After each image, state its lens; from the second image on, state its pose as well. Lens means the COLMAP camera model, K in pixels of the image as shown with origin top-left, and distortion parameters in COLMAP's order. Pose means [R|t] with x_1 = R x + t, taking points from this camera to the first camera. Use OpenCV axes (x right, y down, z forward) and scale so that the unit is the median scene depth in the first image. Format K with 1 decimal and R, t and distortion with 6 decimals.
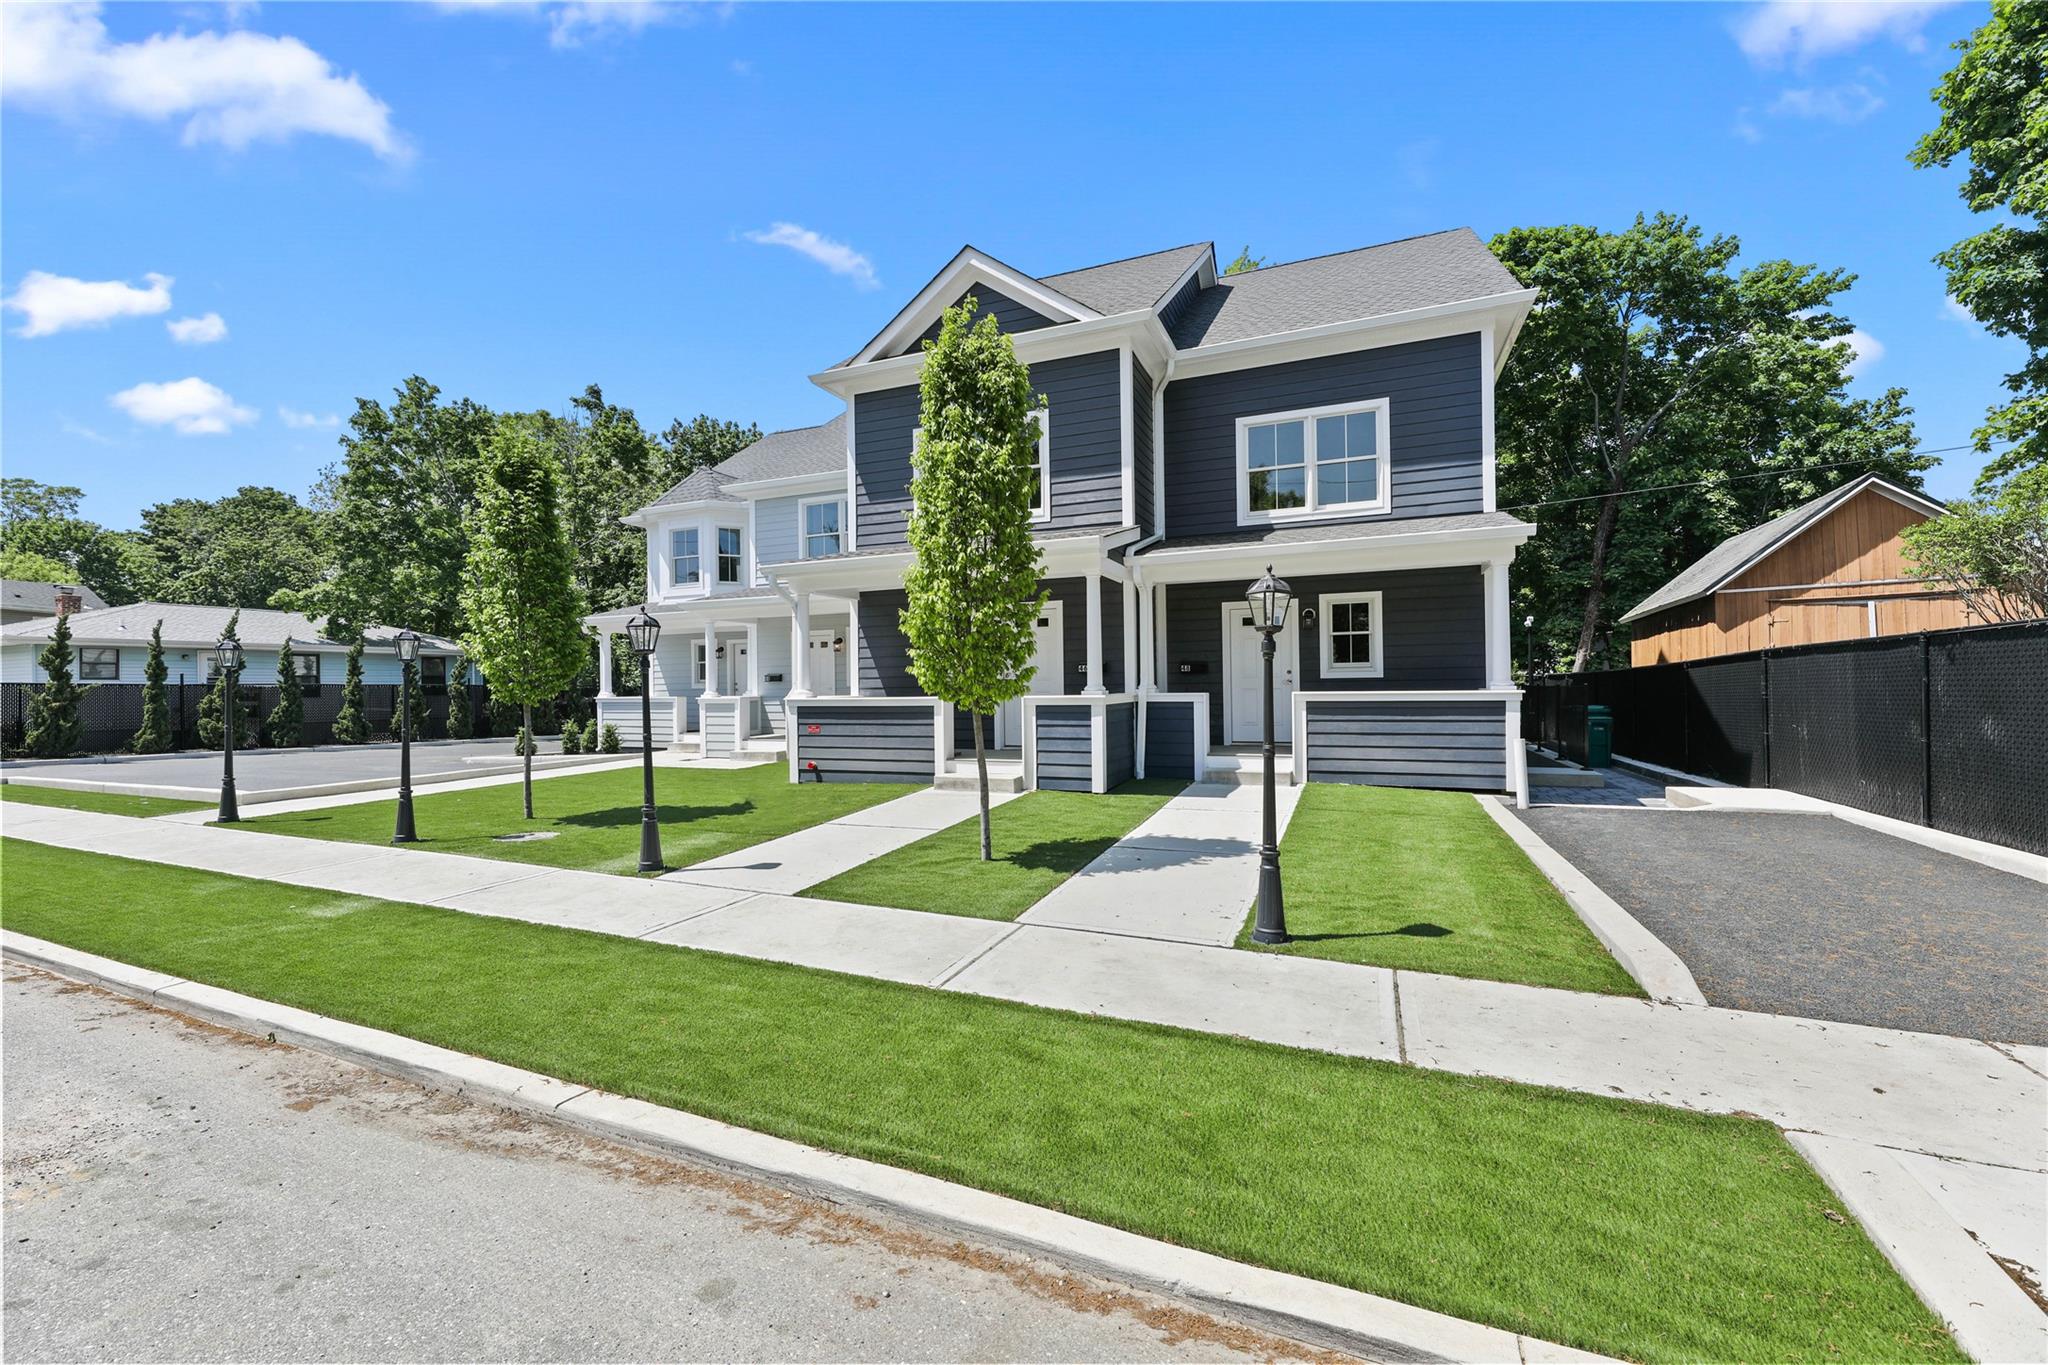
lens RADIAL K [[811.5, 0, 1025.7], [0, 811.5, 673.5], [0, 0, 1]] dist [0.007335, -0.004420]
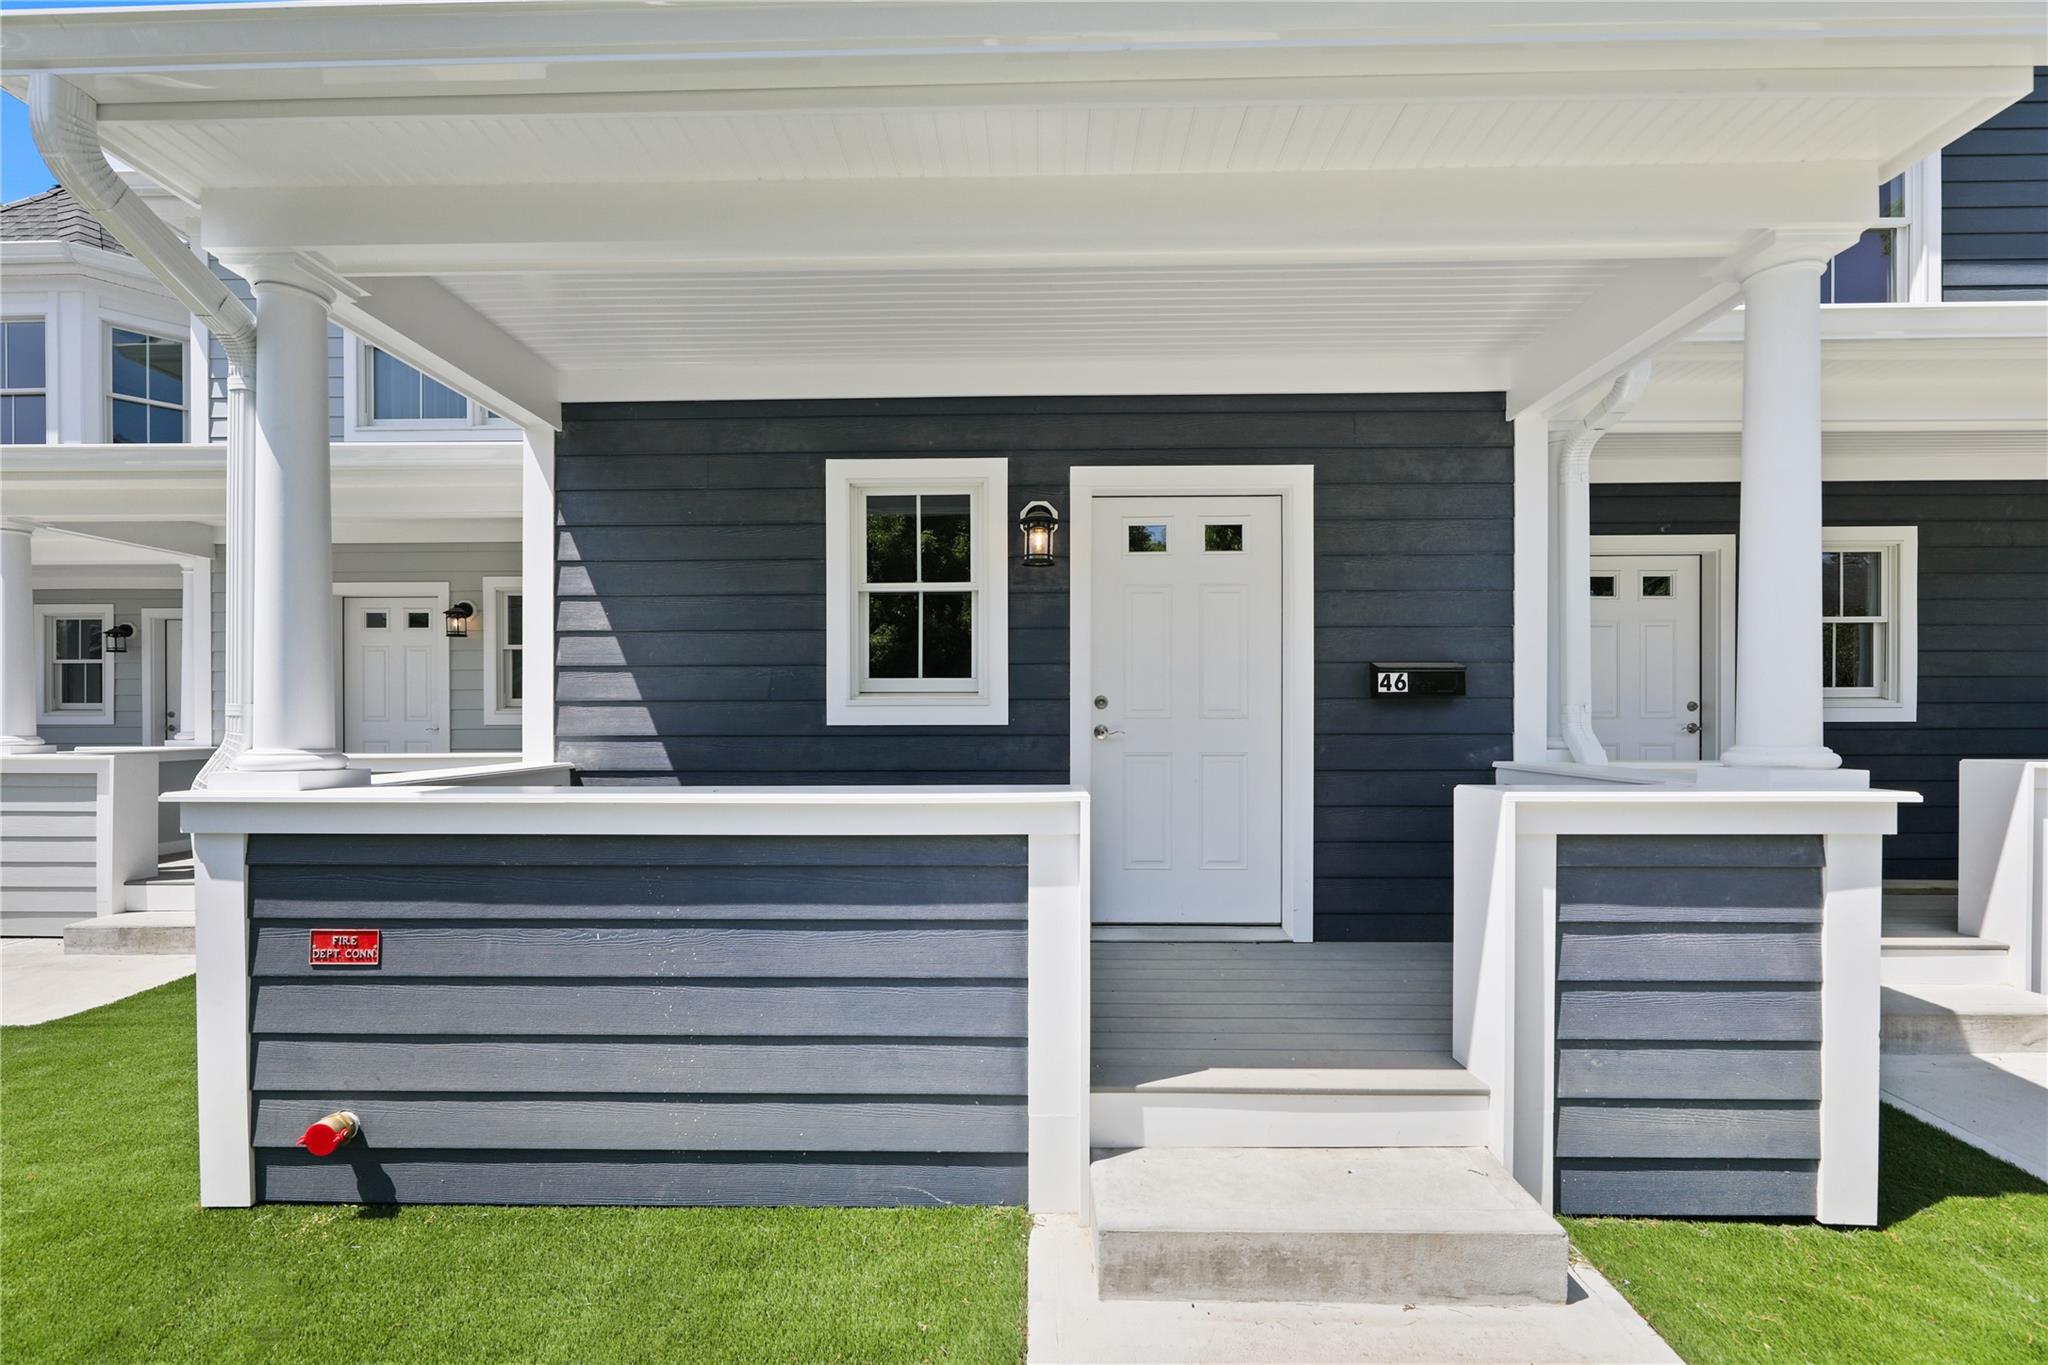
lens RADIAL K [[870.7, 0, 1051.8], [0, 870.7, 726.9], [0, 0, 1]] dist [-0.001200, -0.000122]
pose [[0.928179, 0.006767, 0.372074, -0.175802], [-0.015335, 0.999681, 0.020074, 0.006152], [-0.371819, -0.024338, 0.927986, 0.724104]]
